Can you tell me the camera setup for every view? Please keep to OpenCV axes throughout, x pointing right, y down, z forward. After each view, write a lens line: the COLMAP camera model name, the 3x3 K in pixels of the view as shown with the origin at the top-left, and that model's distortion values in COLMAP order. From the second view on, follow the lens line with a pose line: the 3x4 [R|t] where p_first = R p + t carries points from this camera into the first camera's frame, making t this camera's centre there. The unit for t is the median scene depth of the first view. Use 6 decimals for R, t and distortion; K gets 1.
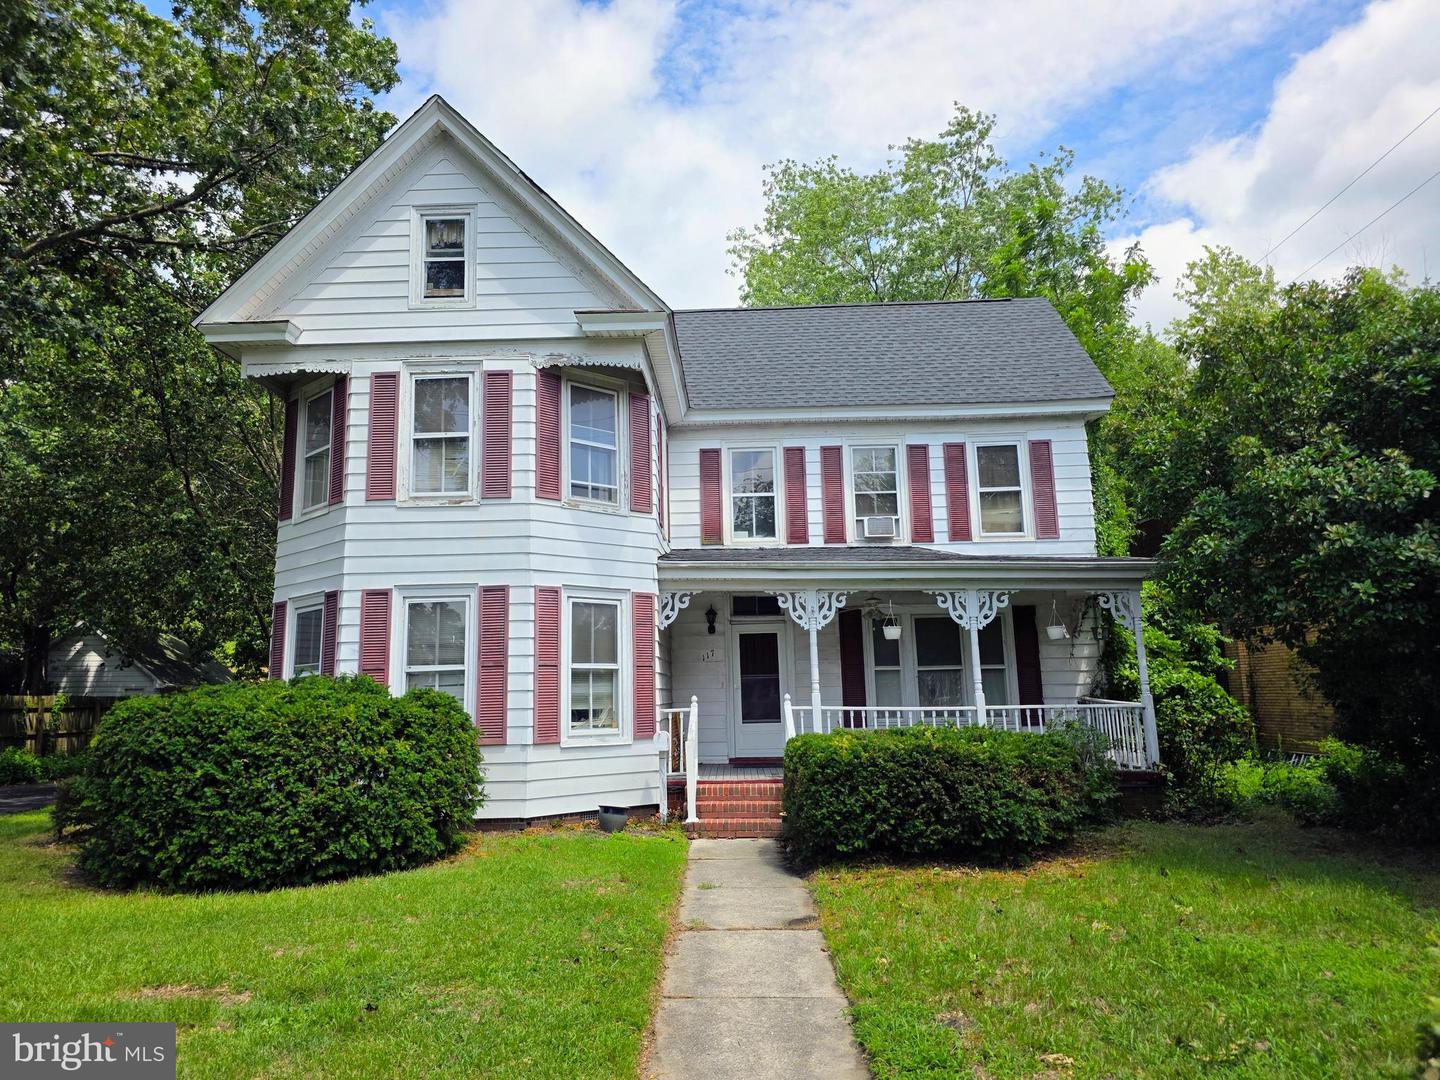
lens RADIAL K [[968.3, 0, 710.6], [0, 968.3, 539.4], [0, 0, 1]] dist [0.033551, -0.026569]
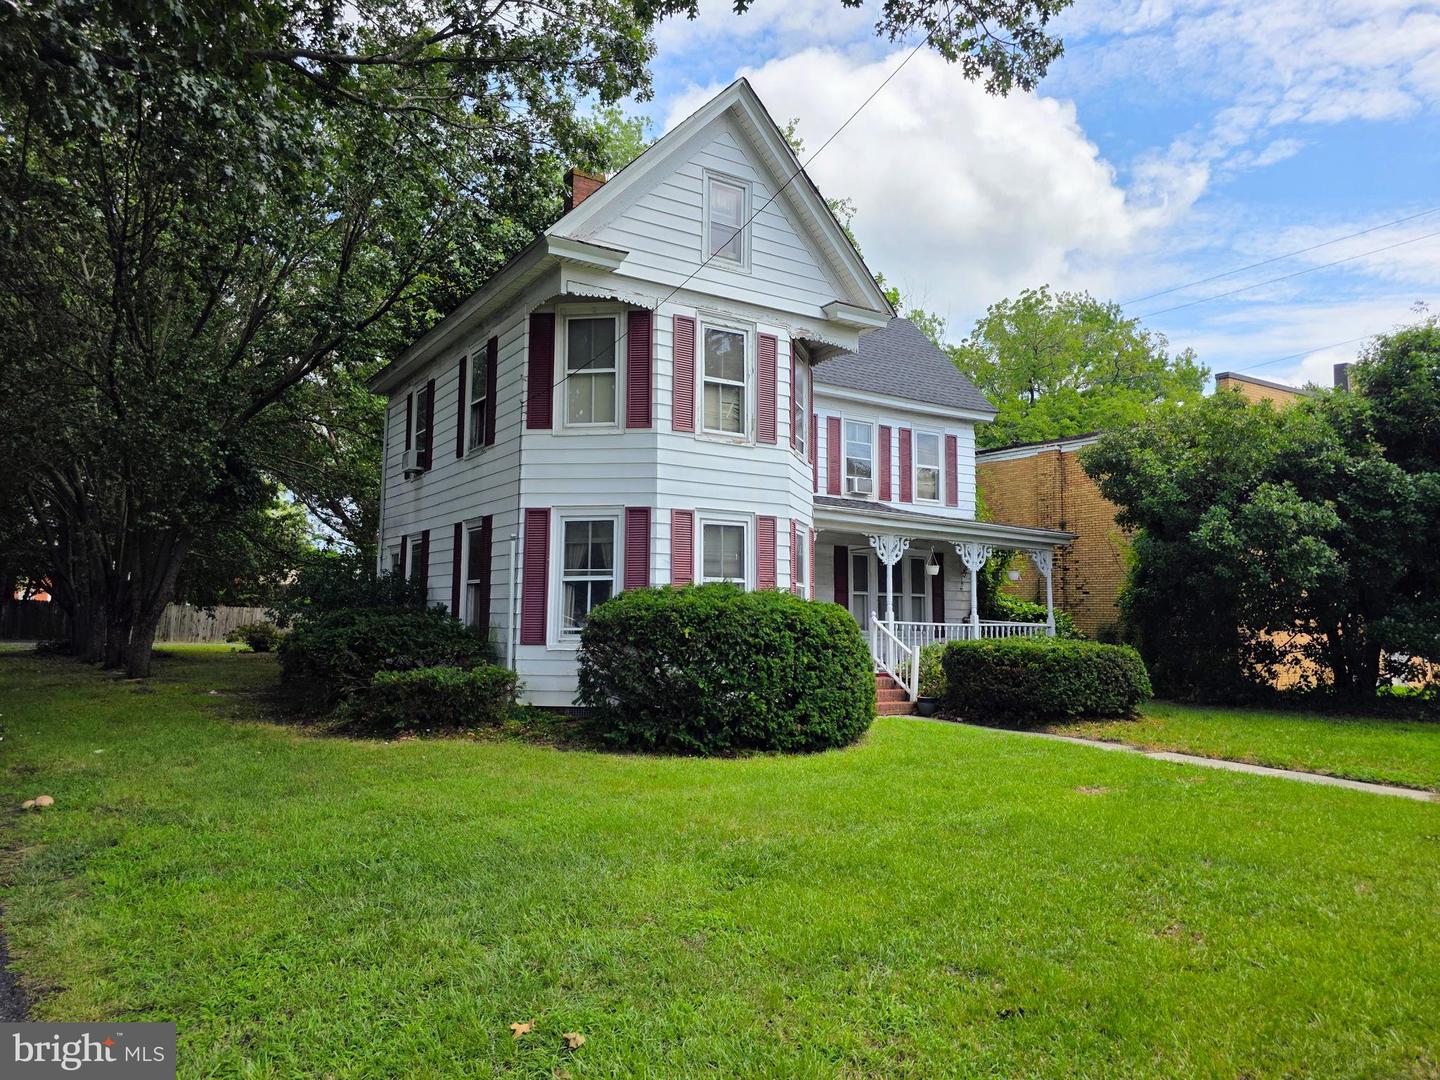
lens RADIAL K [[968.3, 0, 723.3], [0, 968.3, 535.2], [0, 0, 1]] dist [0.033551, -0.026569]
pose [[0.826280, 0.077889, 0.557848, -0.893217], [-0.123531, 0.991340, 0.044557, 0.023396], [-0.549546, -0.105728, 0.828746, 0.021257]]
